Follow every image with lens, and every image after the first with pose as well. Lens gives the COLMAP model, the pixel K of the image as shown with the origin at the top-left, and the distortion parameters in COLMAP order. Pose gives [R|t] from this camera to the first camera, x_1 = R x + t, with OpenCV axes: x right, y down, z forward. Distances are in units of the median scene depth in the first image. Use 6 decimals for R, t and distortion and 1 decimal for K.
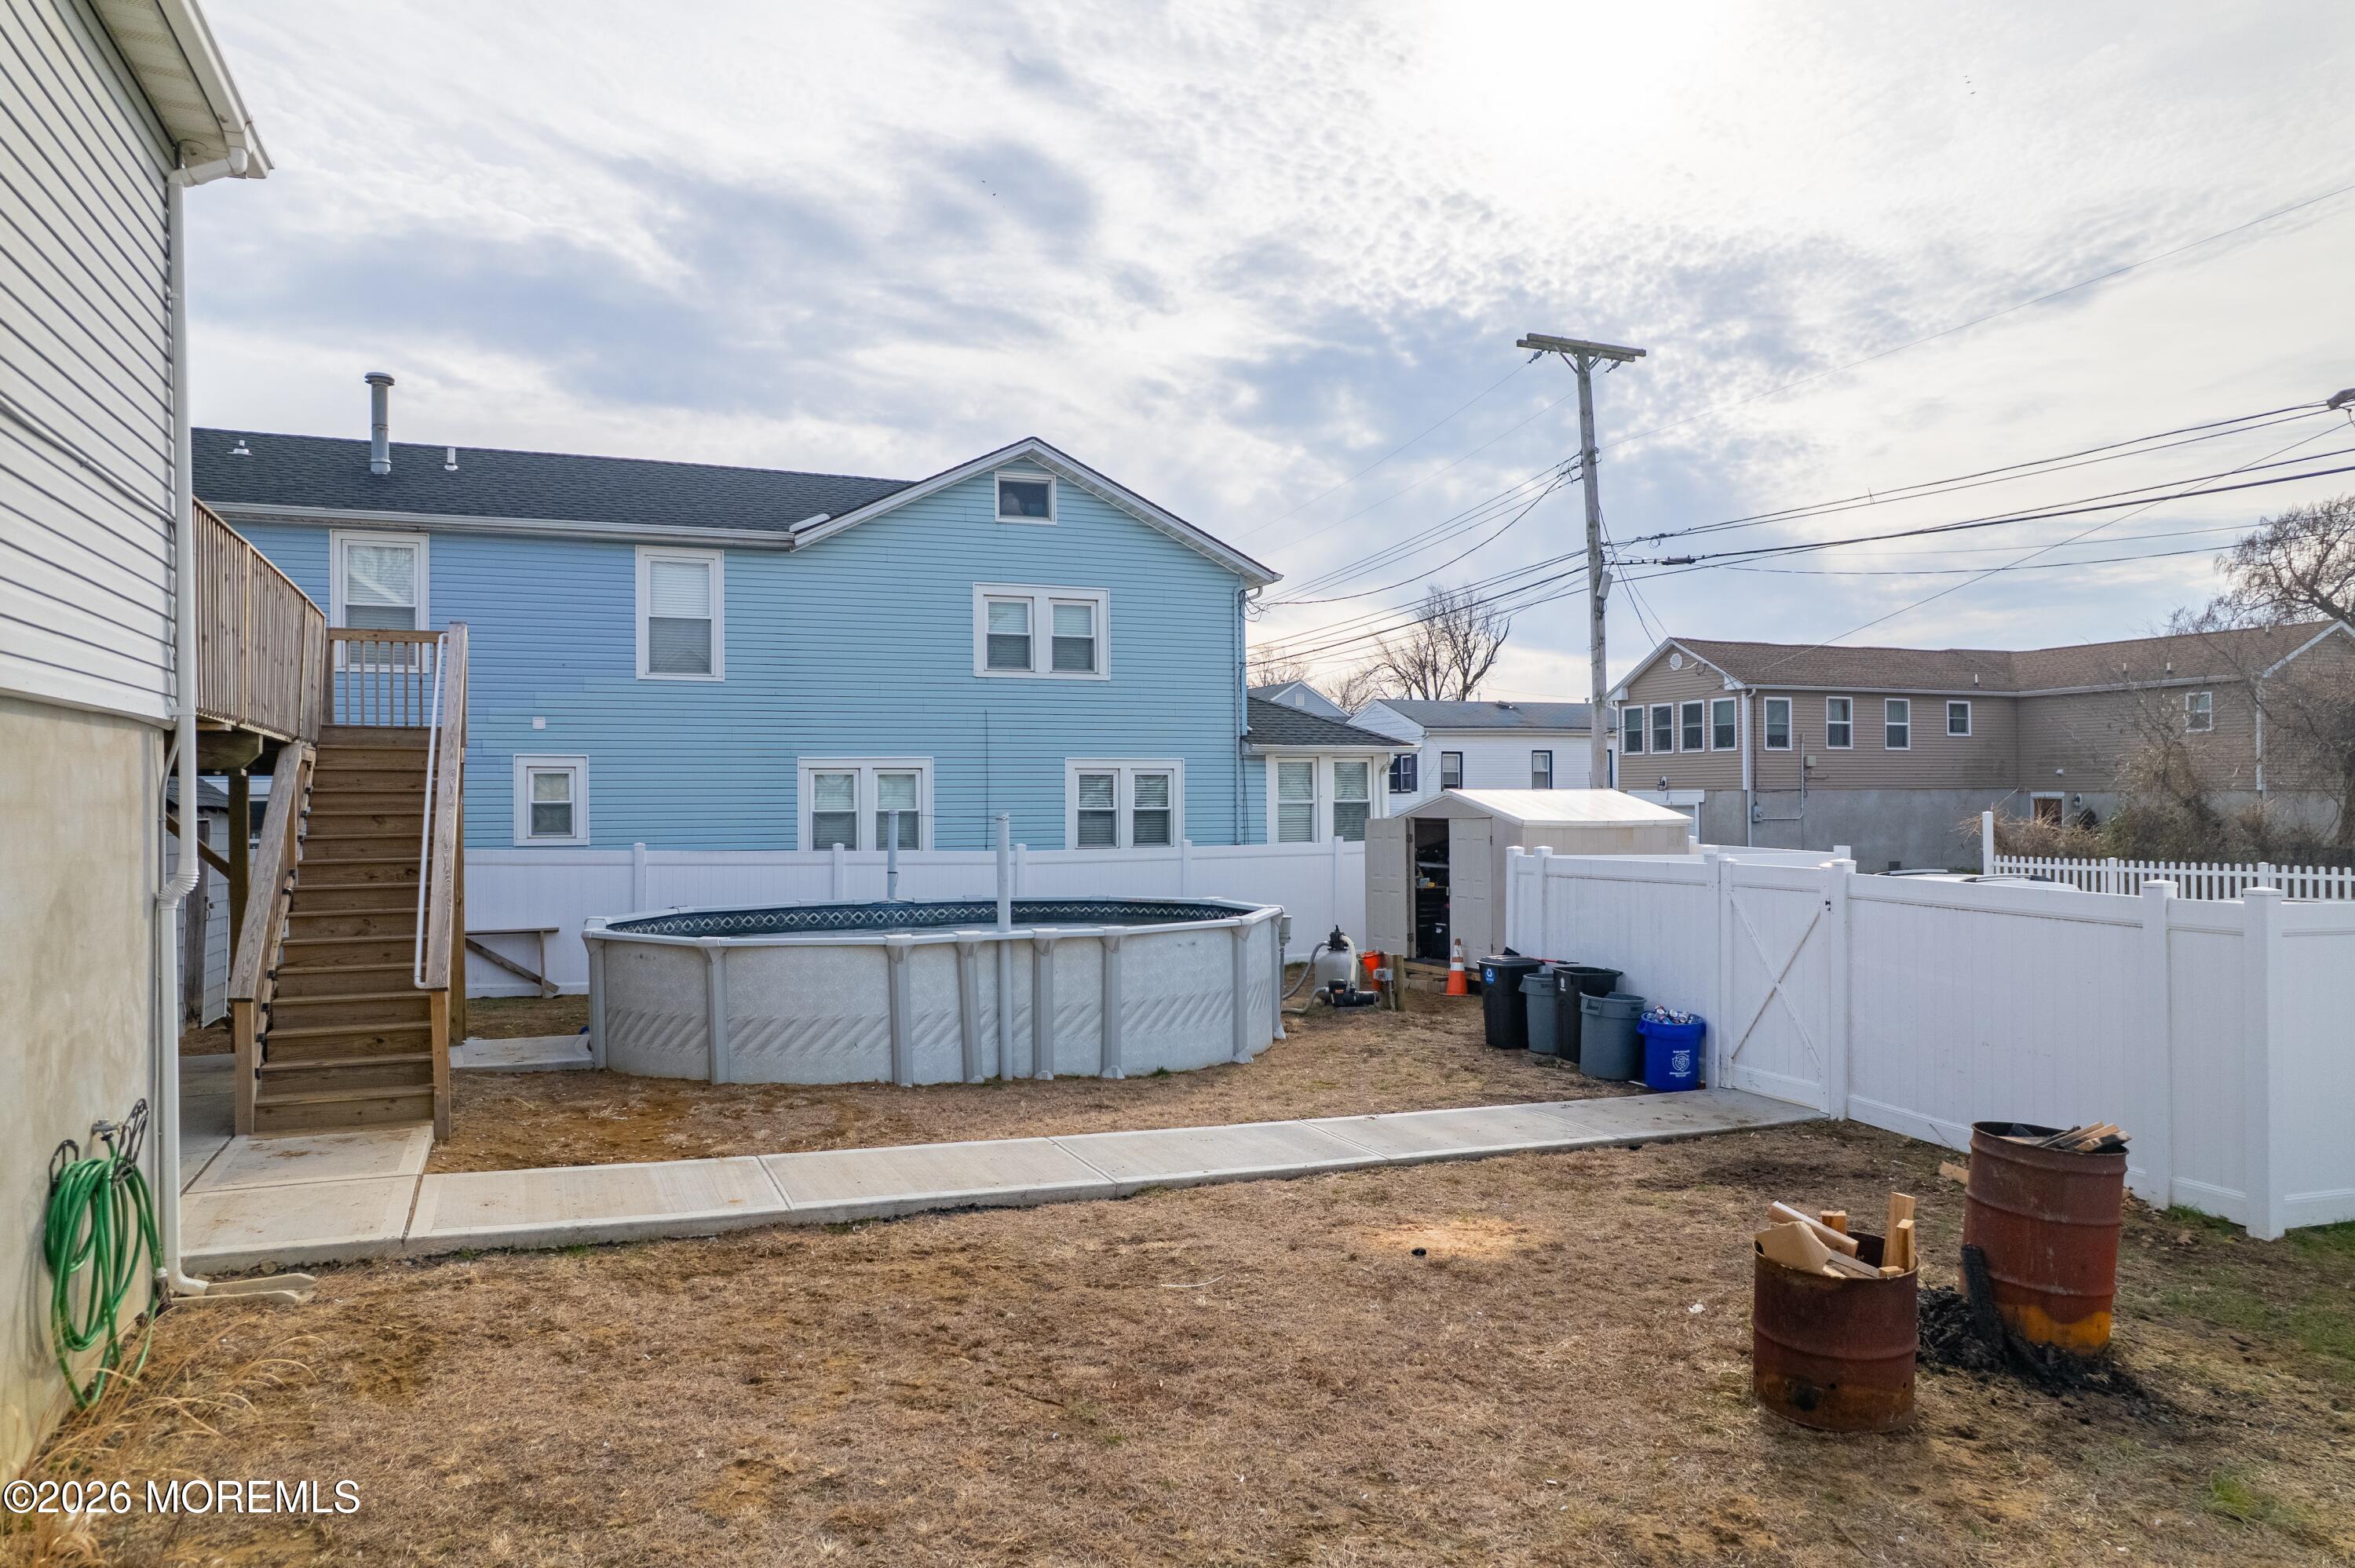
lens RADIAL K [[1503.3, 0, 1166.4], [0, 1503.3, 807.4], [0, 0, 1]] dist [-0.048515, 0.001959]
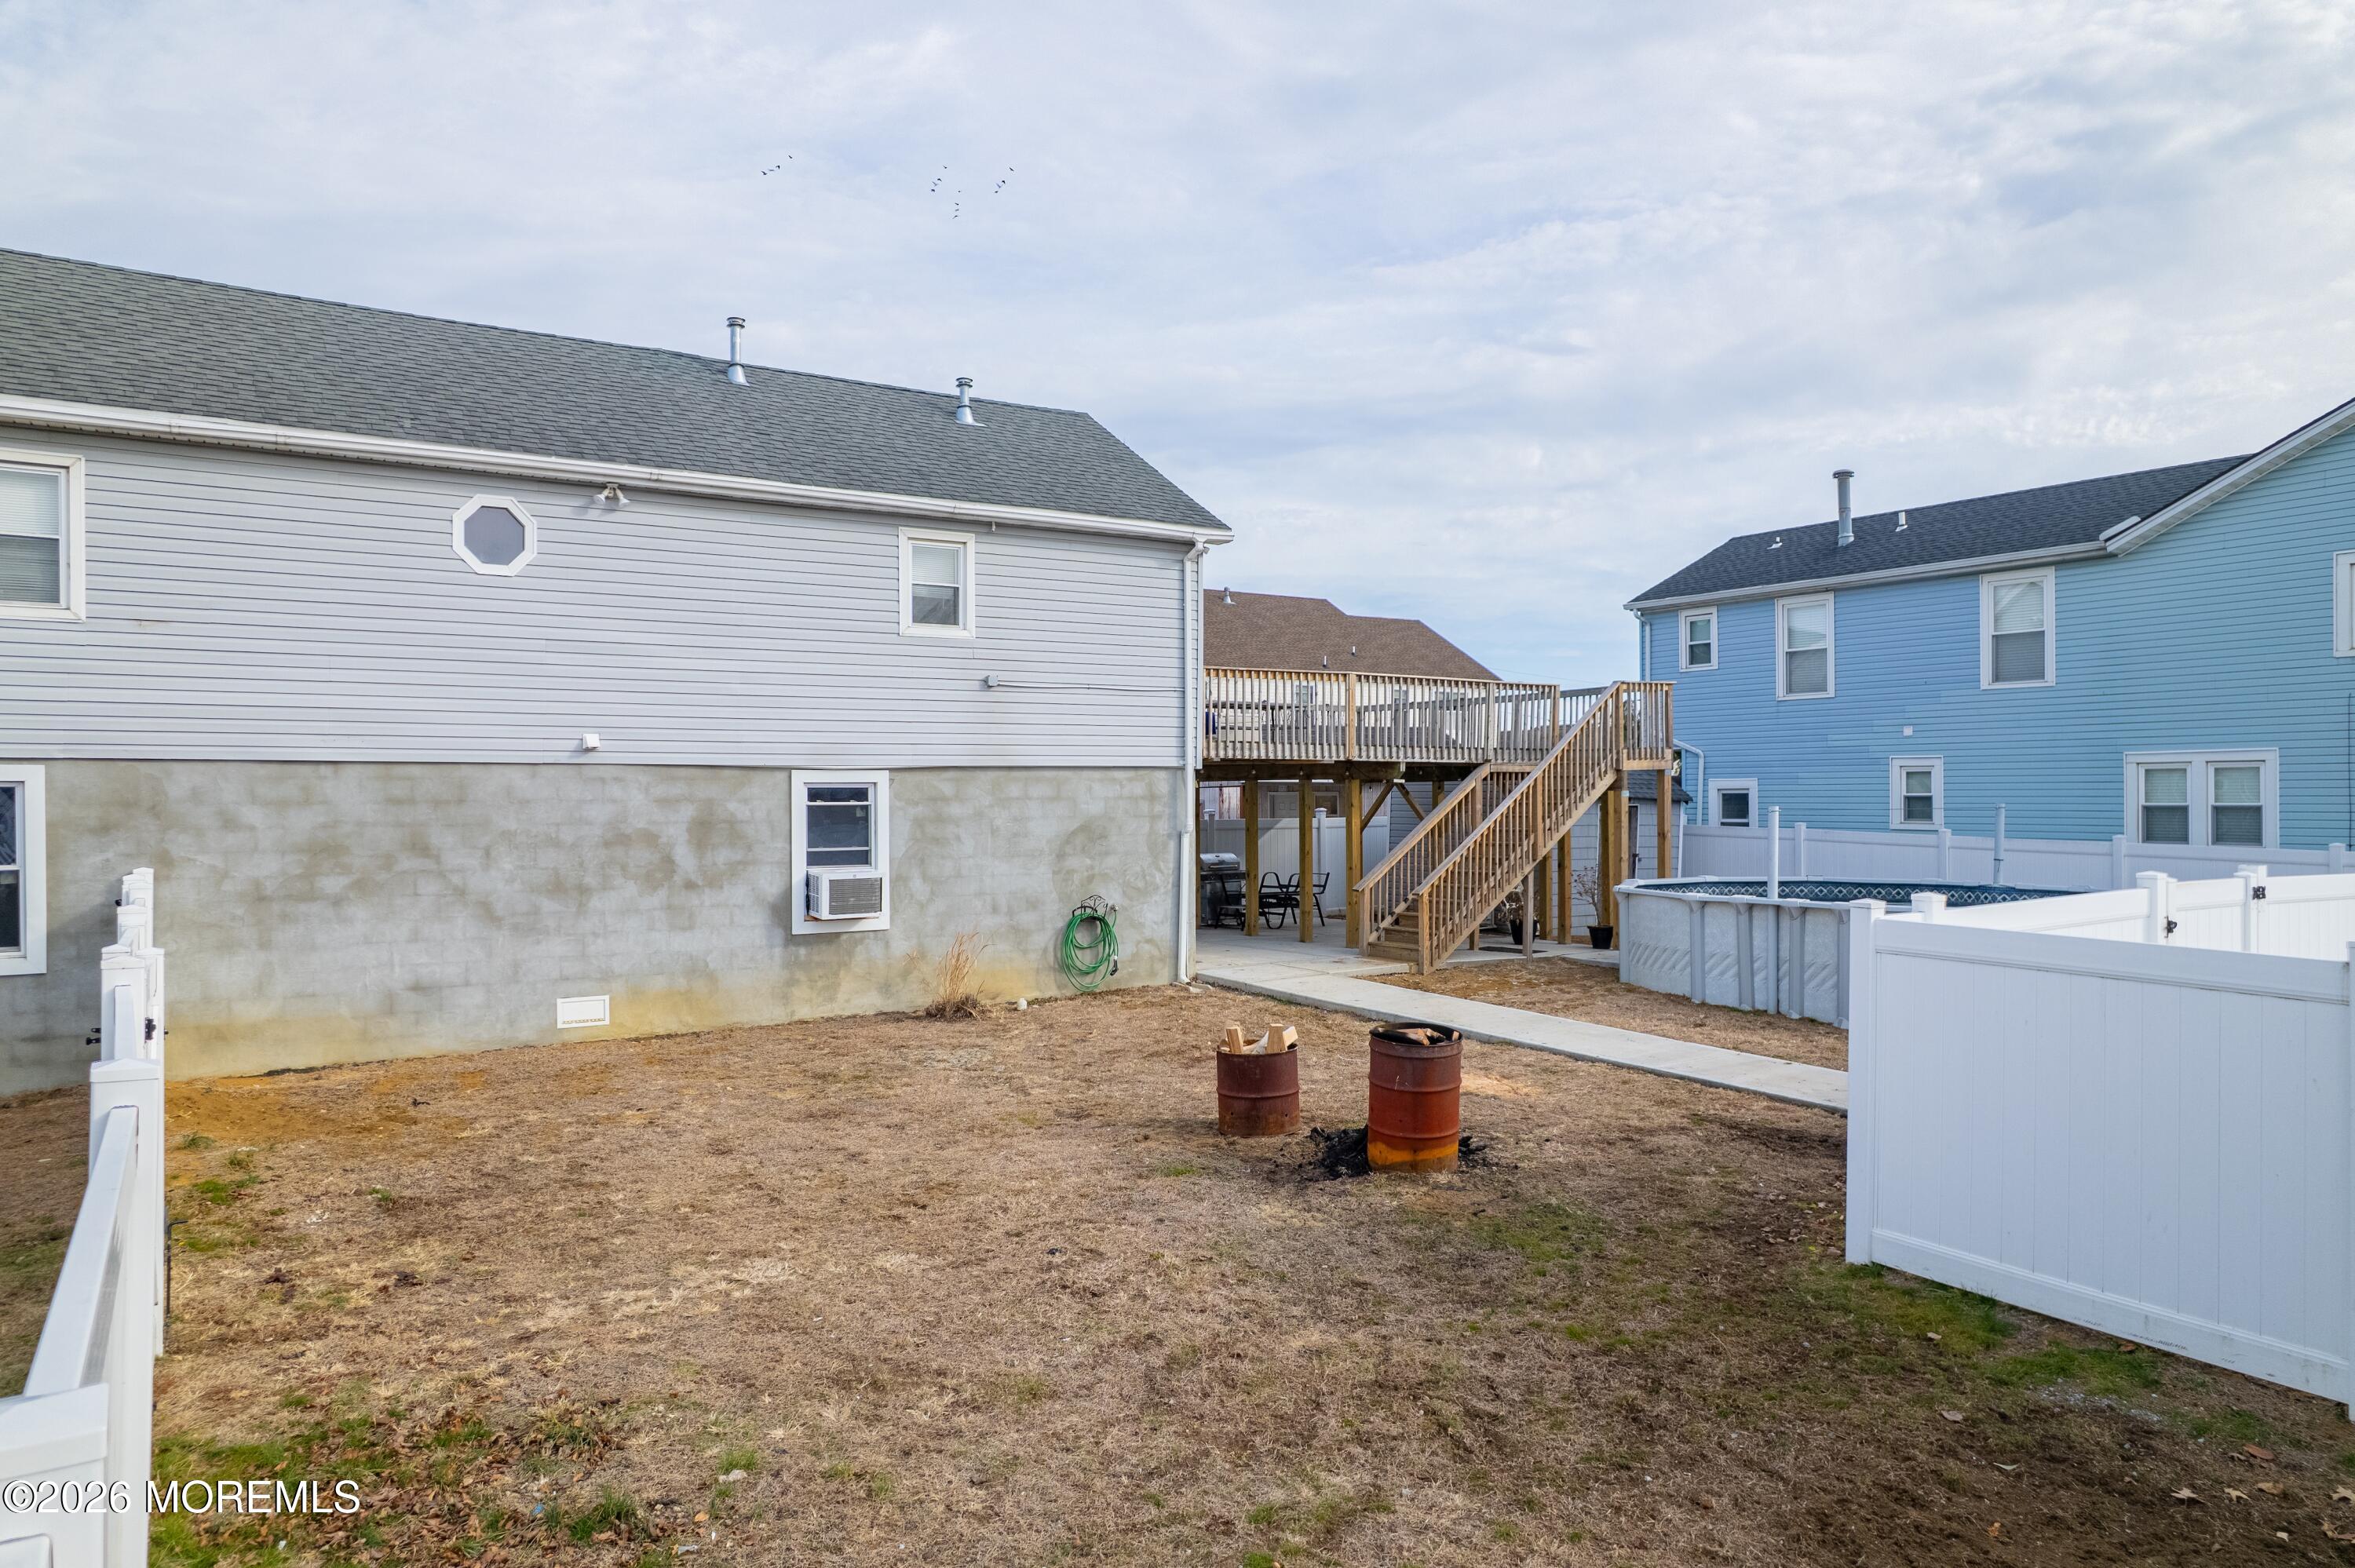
lens RADIAL K [[1514.5, 0, 1170.4], [0, 1514.5, 801.1], [0, 0, 1]] dist [-0.072527, 0.065758]
pose [[0.191082, 0.009123, -0.981532, 0.703138], [-0.003034, 0.999958, 0.008703, -0.007109], [0.981569, 0.001315, 0.191102, 0.163177]]
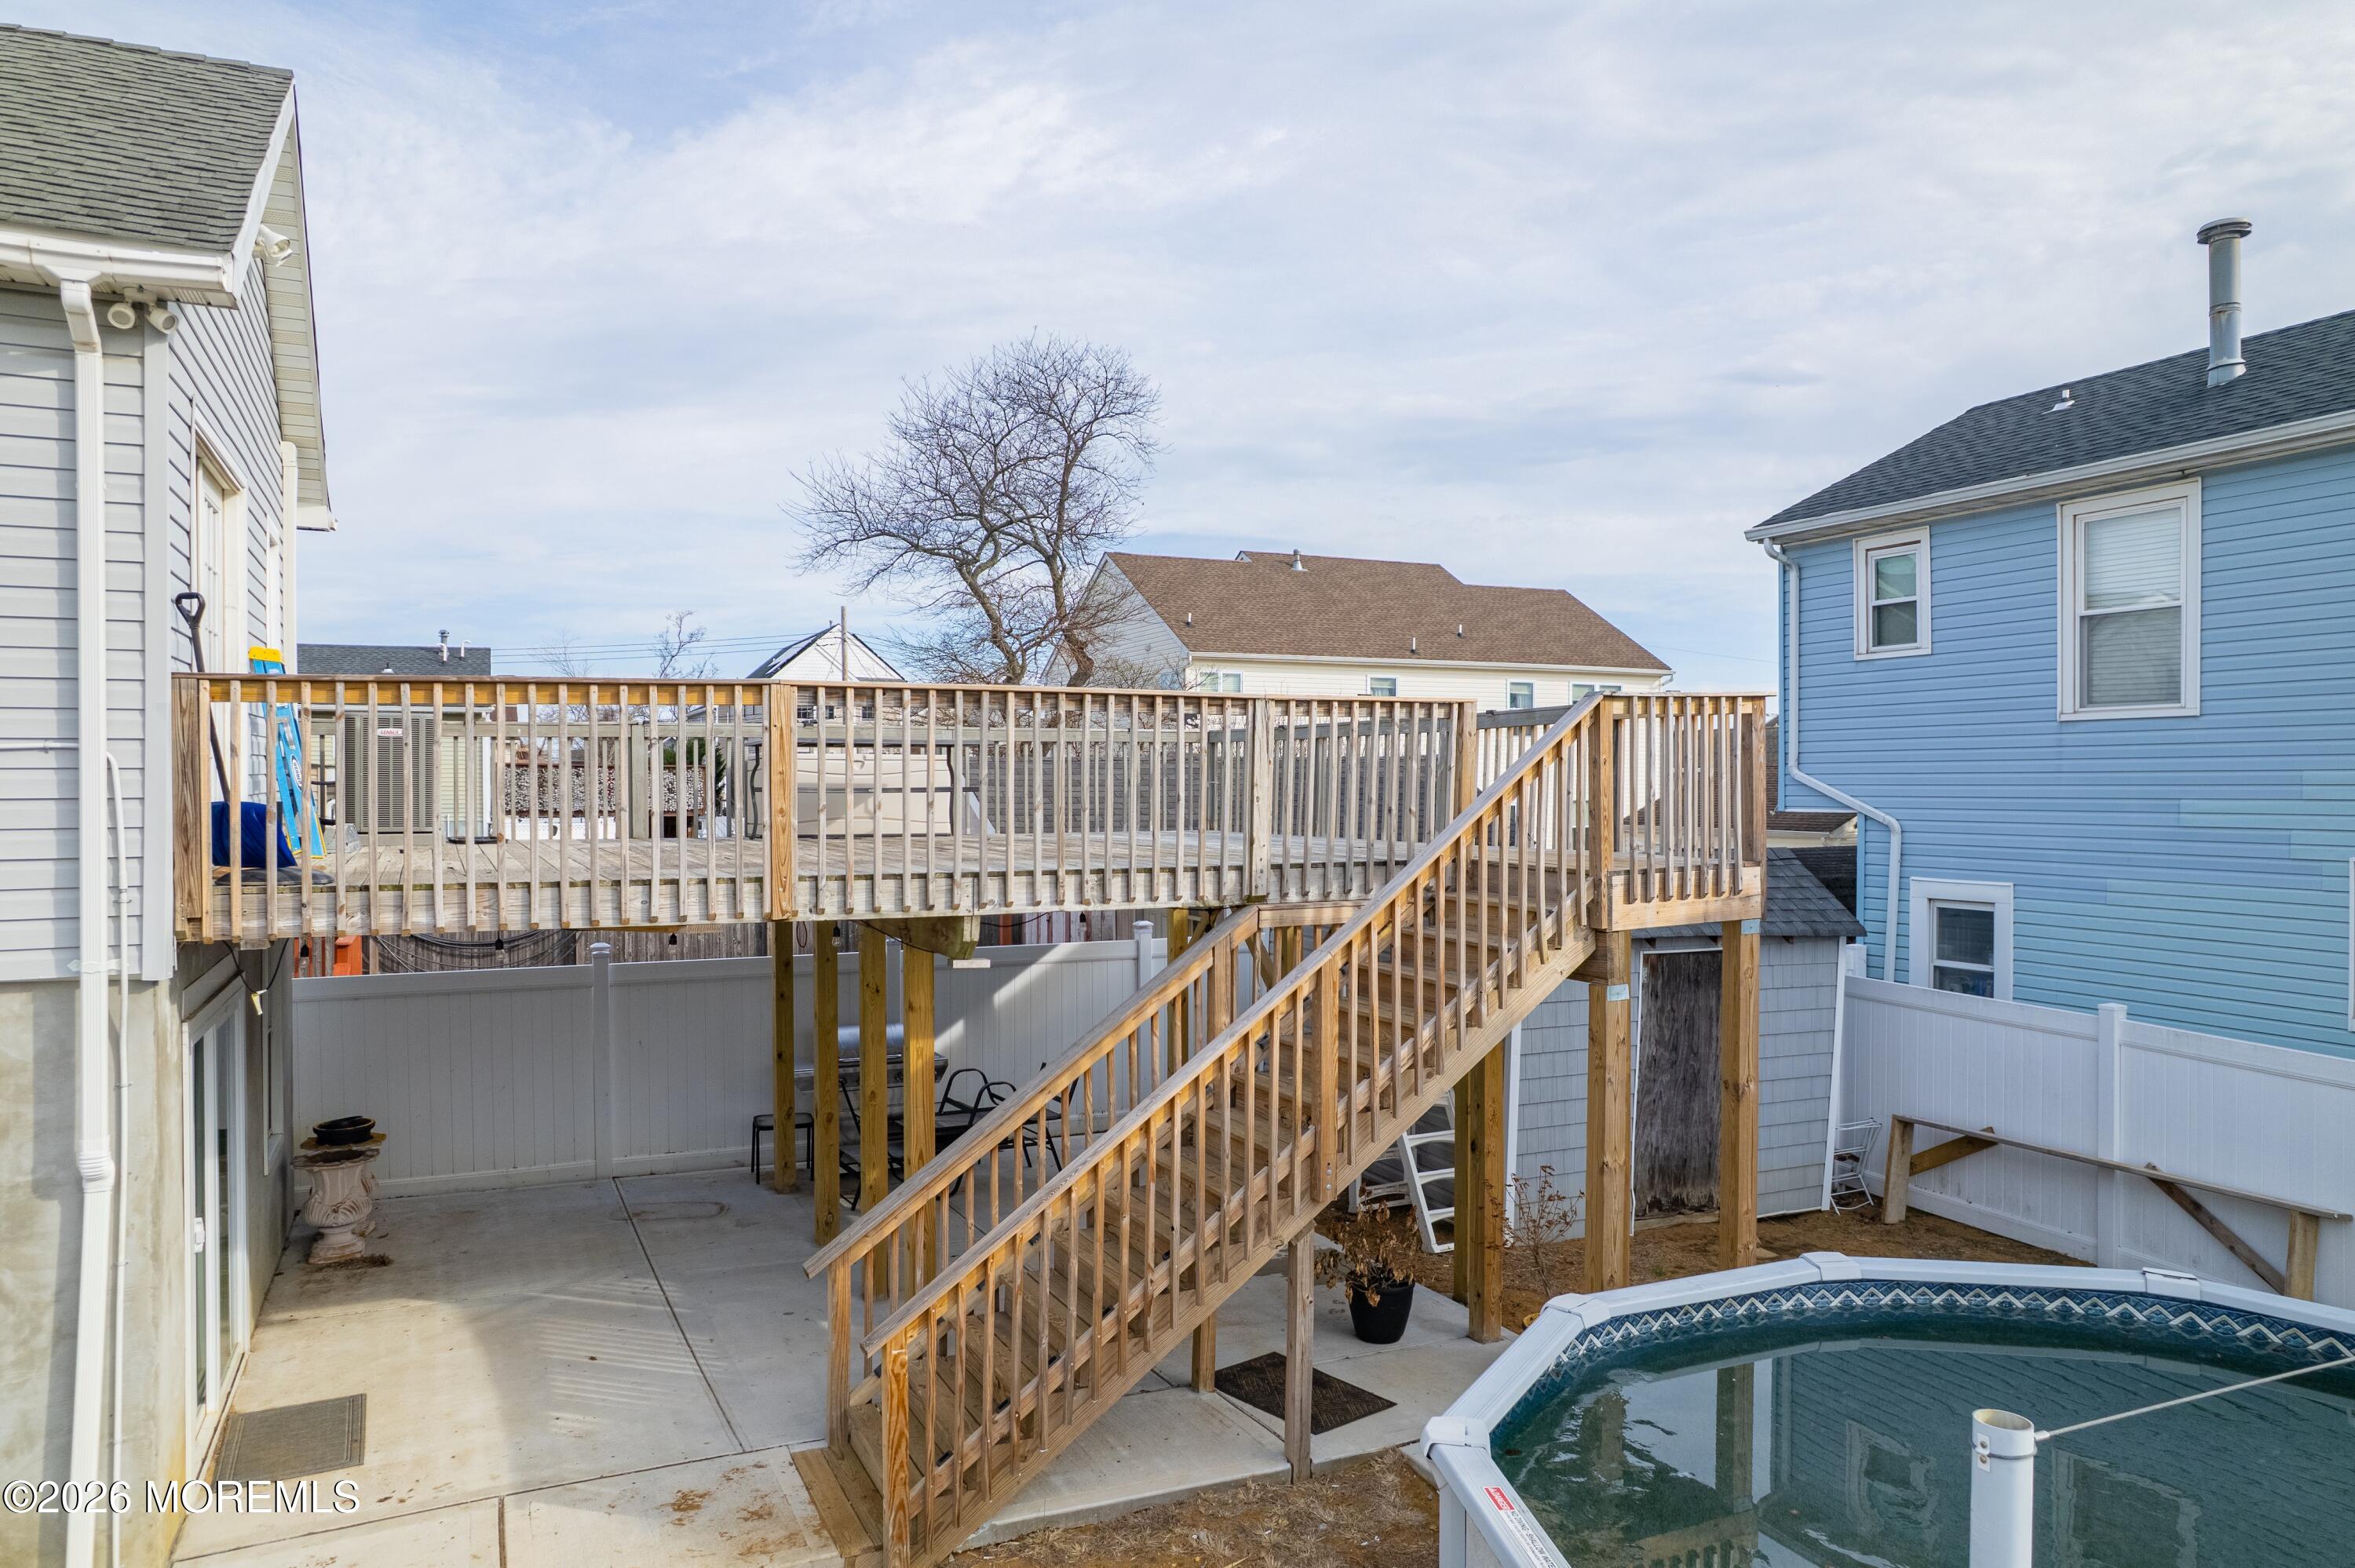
lens RADIAL K [[1514.5, 0, 1170.4], [0, 1514.5, 801.1], [0, 0, 1]] dist [-0.072527, 0.065758]
pose [[0.034879, 0.019218, -0.999207, 0.077686], [-0.005880, 0.999802, 0.019025, -0.065078], [0.999374, 0.005212, 0.034985, 0.572858]]
